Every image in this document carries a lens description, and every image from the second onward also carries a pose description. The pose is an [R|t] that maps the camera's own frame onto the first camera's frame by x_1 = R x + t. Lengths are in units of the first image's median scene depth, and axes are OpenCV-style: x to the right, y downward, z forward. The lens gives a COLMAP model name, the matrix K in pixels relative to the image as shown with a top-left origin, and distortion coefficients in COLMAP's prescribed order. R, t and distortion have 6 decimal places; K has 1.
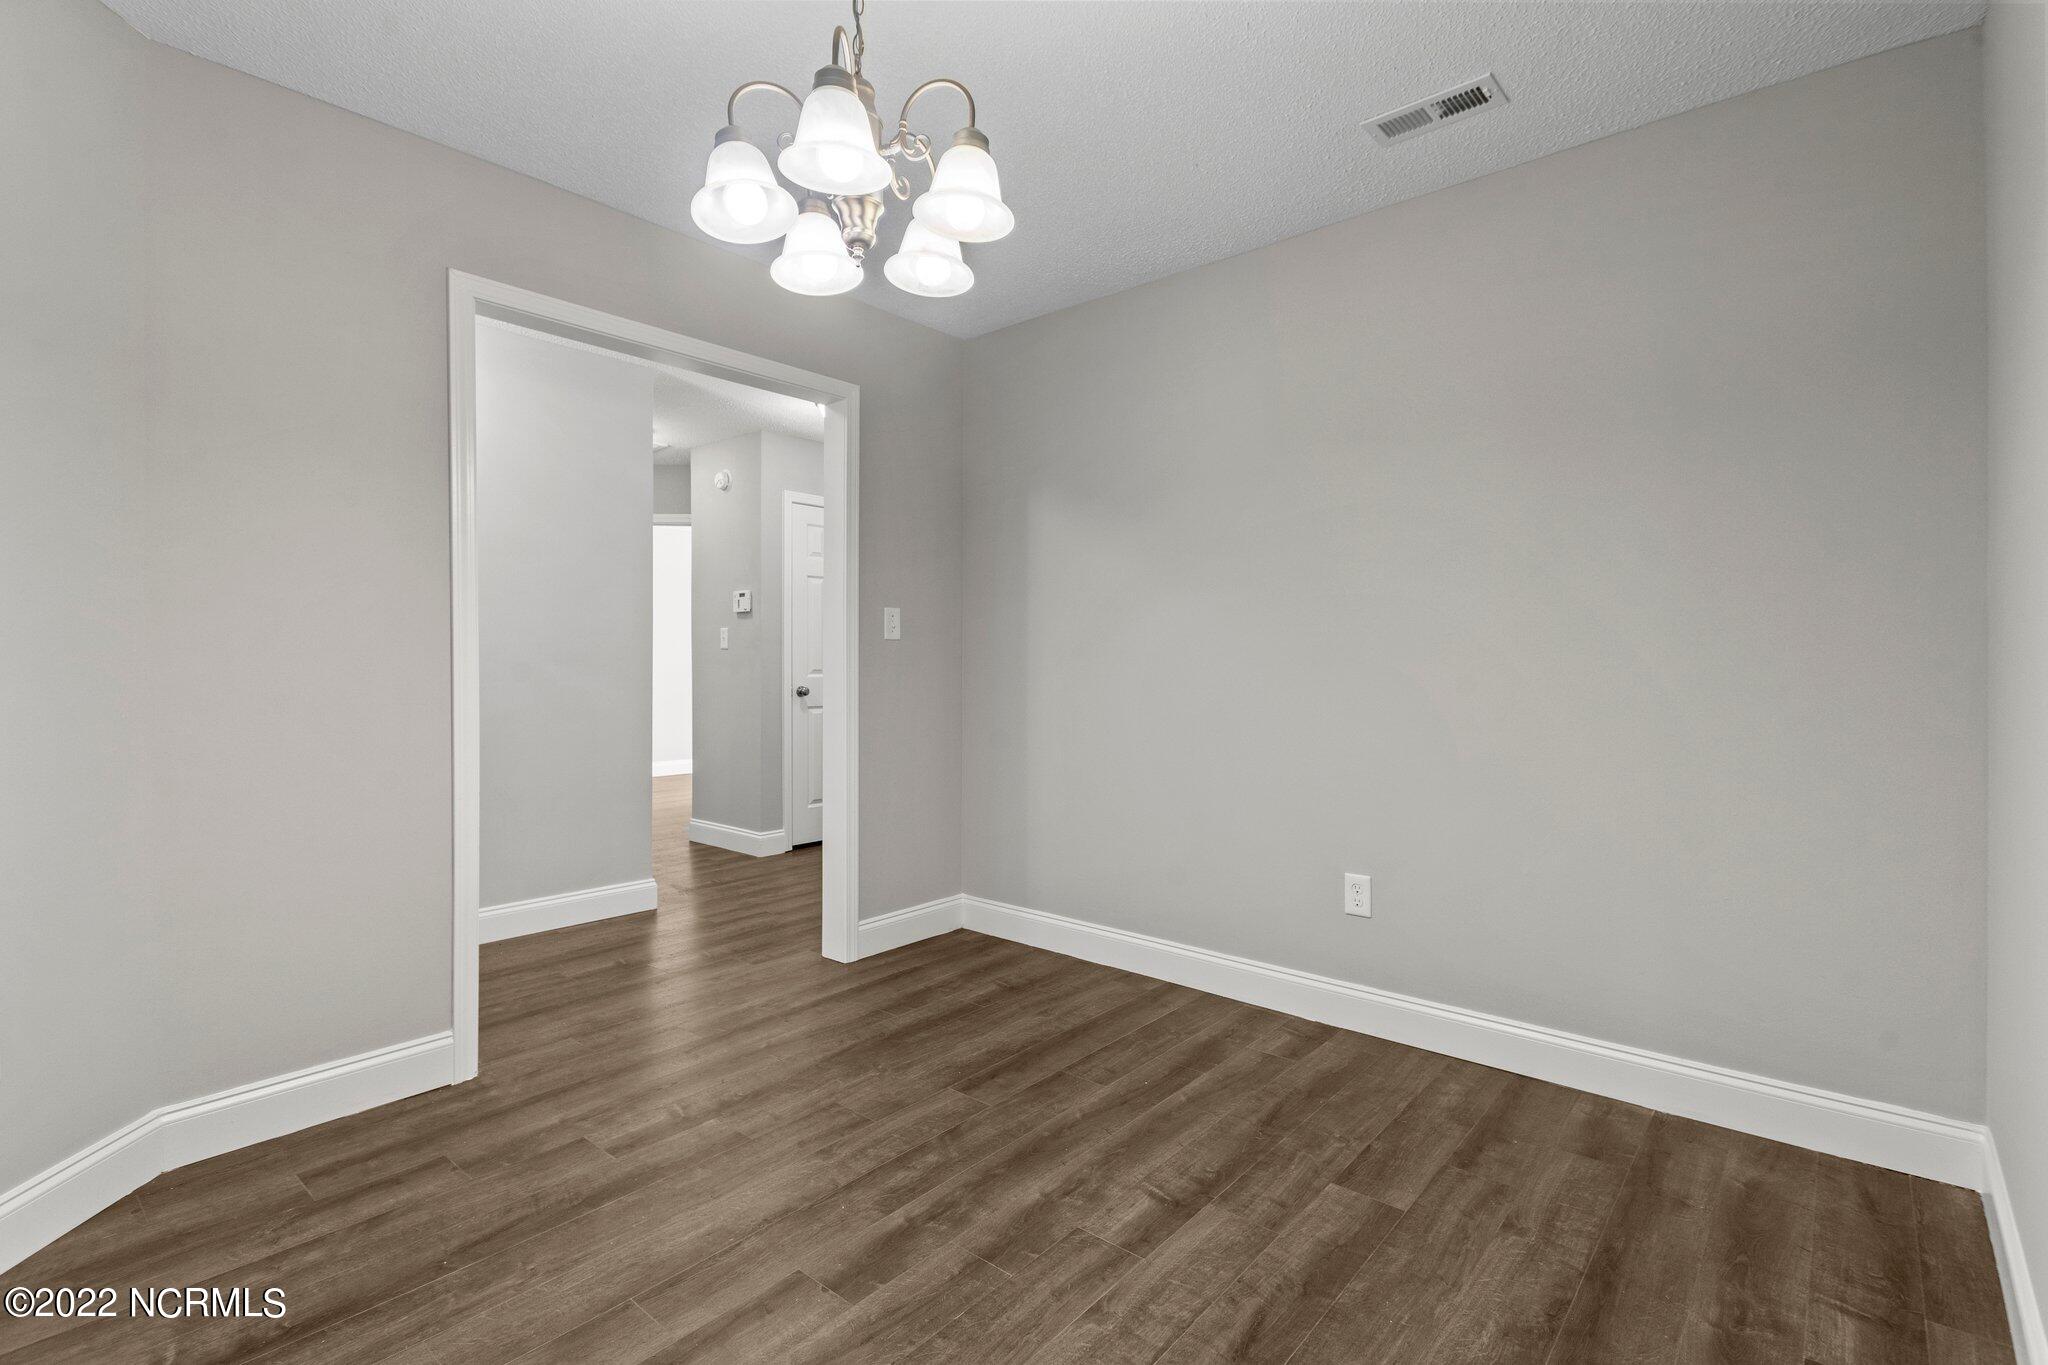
lens RADIAL K [[958.8, 0, 1024.0], [0, 958.8, 682.5], [0, 0, 1]] dist [-0.036365, -0.000348]
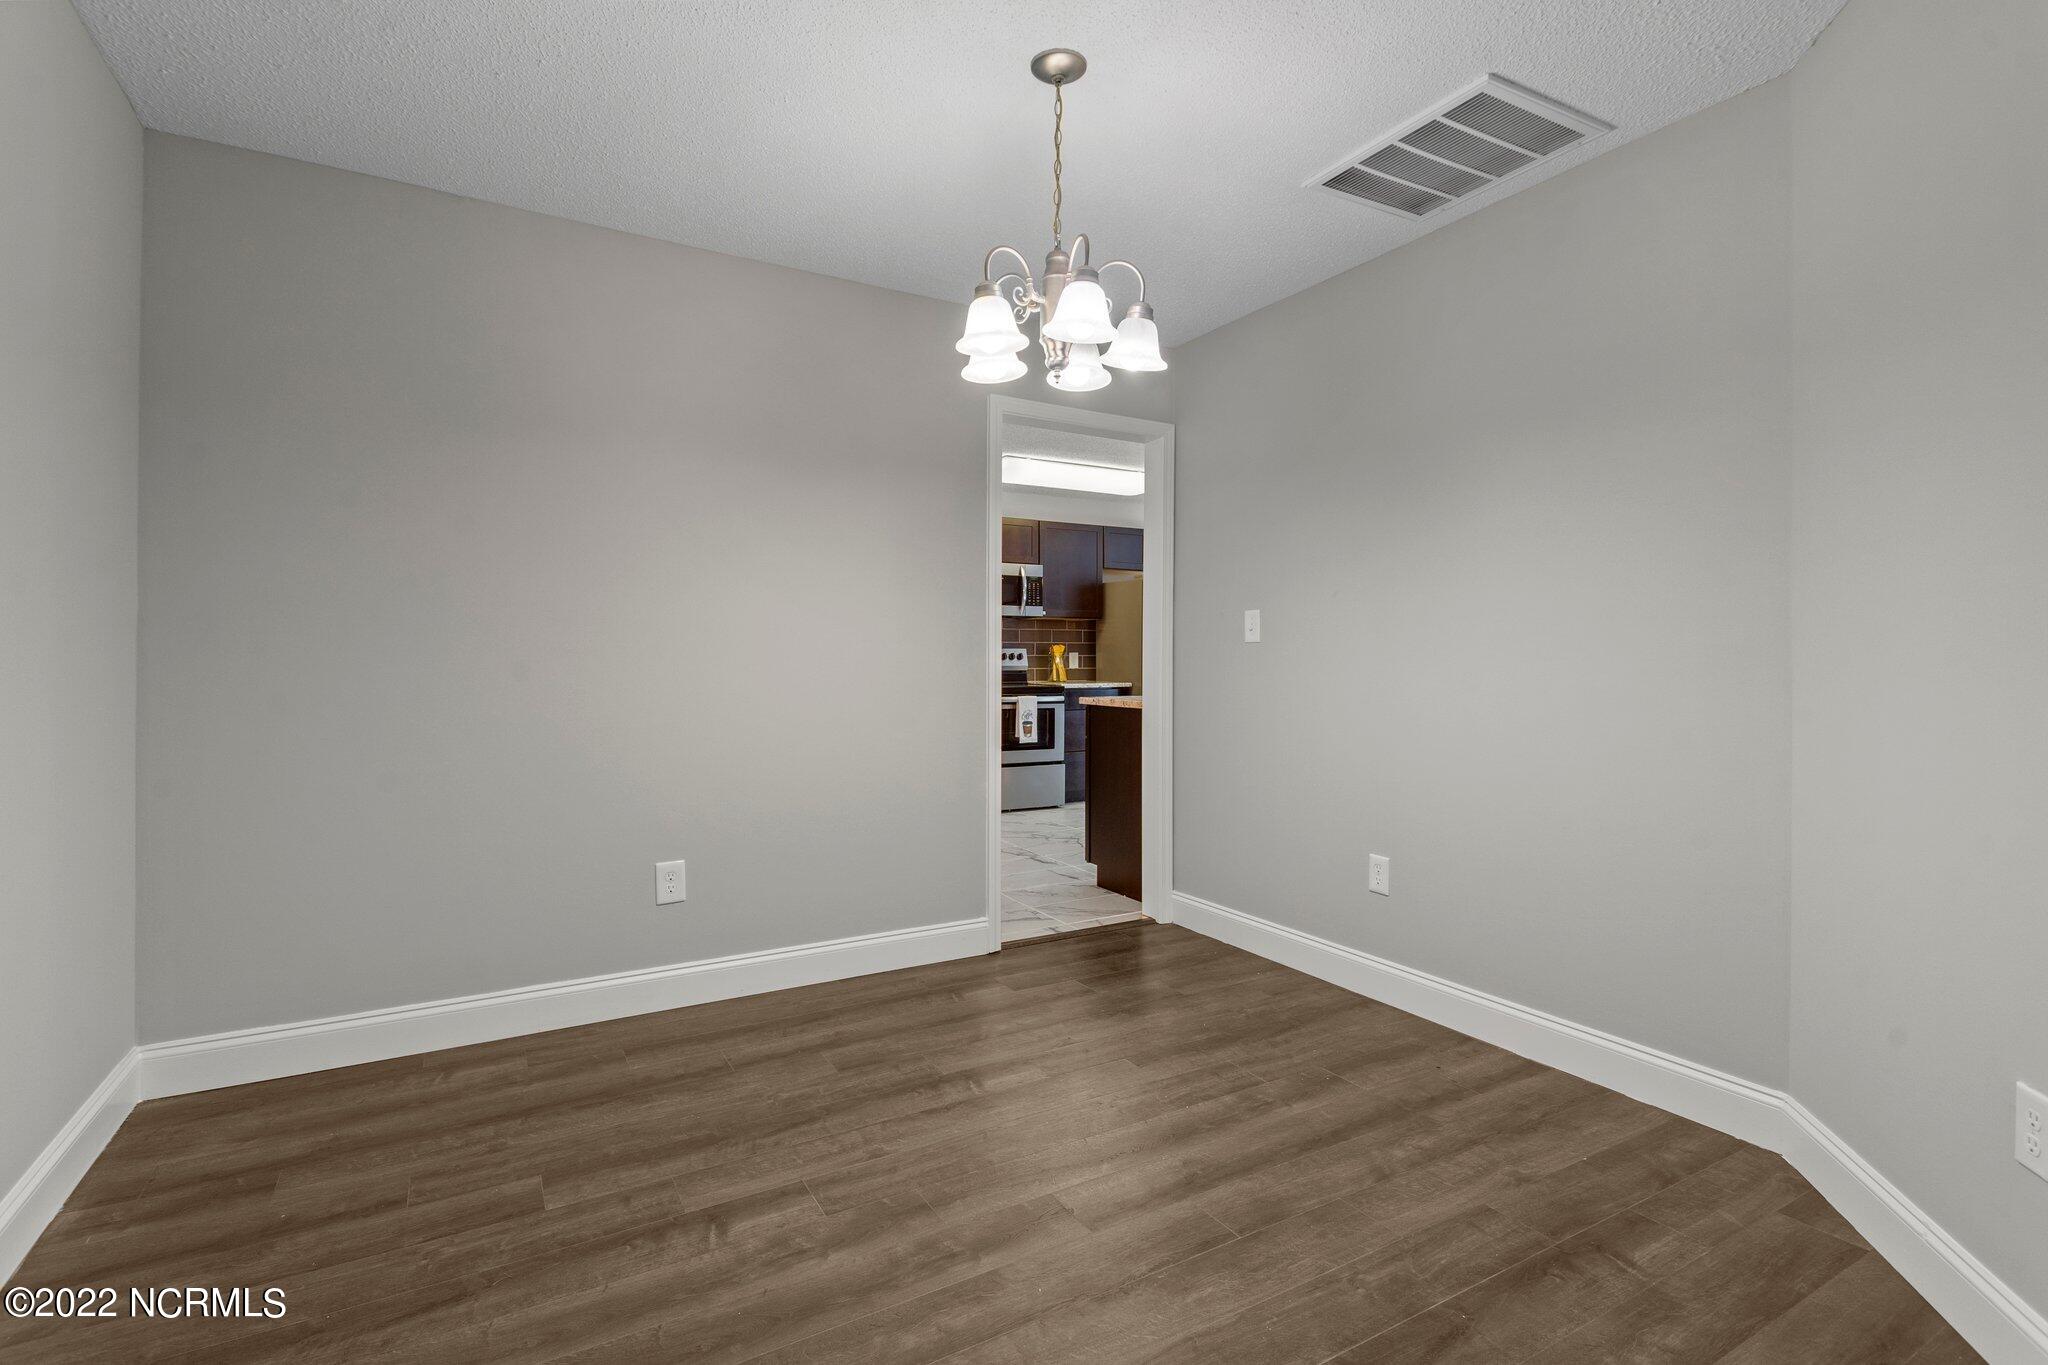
lens RADIAL K [[958.8, 0, 1024.0], [0, 958.8, 682.5], [0, 0, 1]] dist [-0.036365, -0.000348]
pose [[-0.947533, -0.013675, 0.319367, -0.448325], [-0.000193, 0.999109, 0.042208, -0.044043], [-0.319659, 0.039932, -0.946691, 1.809266]]
